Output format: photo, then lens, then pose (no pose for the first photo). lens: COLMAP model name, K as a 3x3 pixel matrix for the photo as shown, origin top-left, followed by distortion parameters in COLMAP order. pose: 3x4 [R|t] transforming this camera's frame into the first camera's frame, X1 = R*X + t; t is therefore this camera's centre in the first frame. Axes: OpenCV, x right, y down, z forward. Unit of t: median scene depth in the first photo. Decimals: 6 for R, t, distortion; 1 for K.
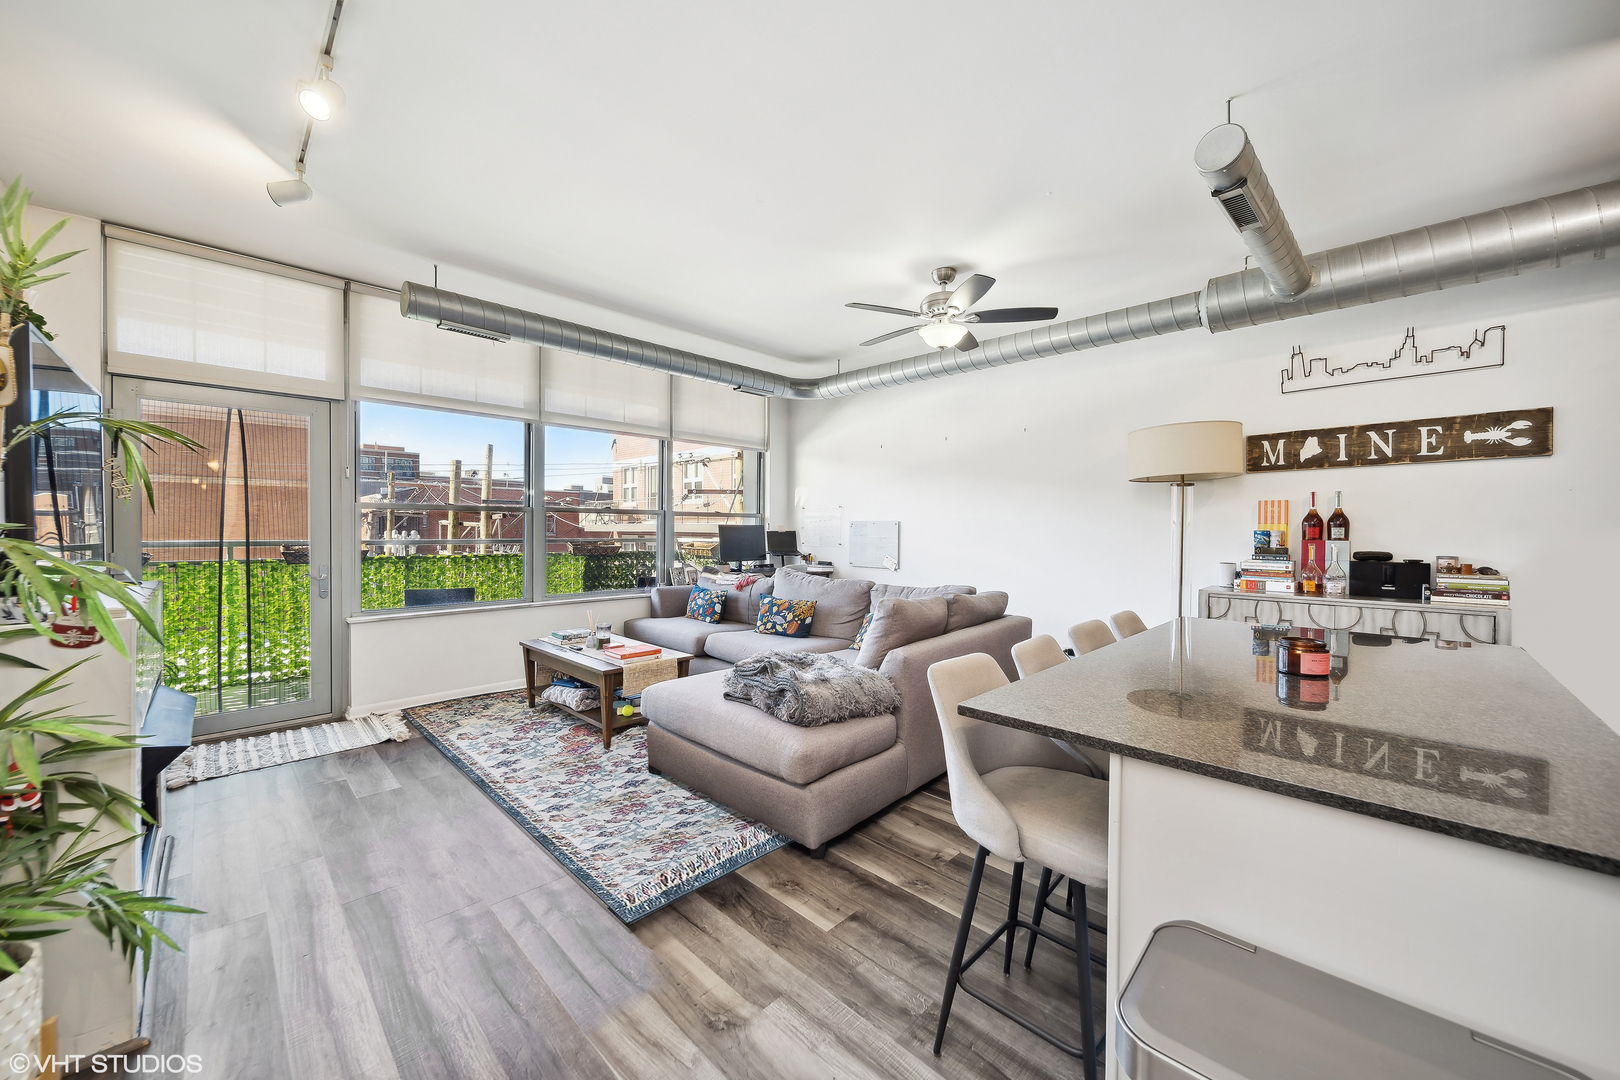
lens RADIAL K [[582.8, 0, 821.1], [0, 582.8, 543.9], [0, 0, 1]] dist [-0.008512, -0.001677]
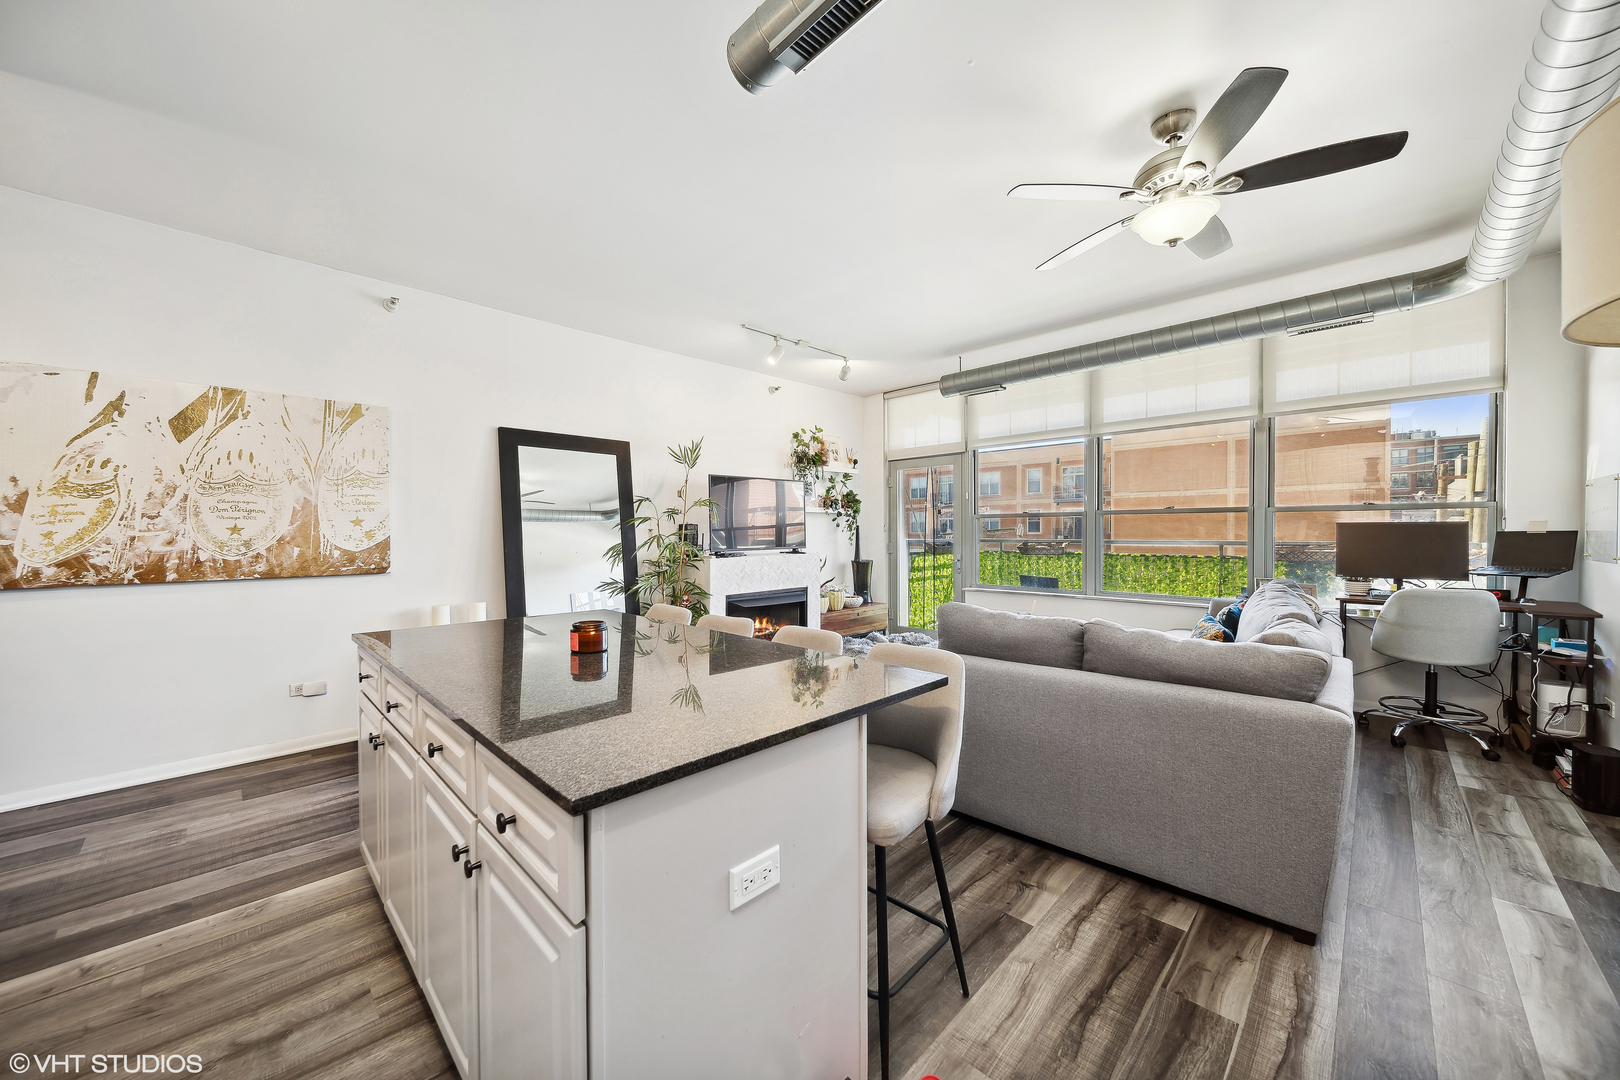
lens RADIAL K [[582.8, 0, 813.7], [0, 582.8, 547.6], [0, 0, 1]] dist [-0.008512, -0.001677]
pose [[0.001793, 0.021596, -0.999765, 0.857330], [-0.021962, 0.999526, 0.021551, -0.005846], [0.999757, 0.021918, 0.002267, 0.617100]]
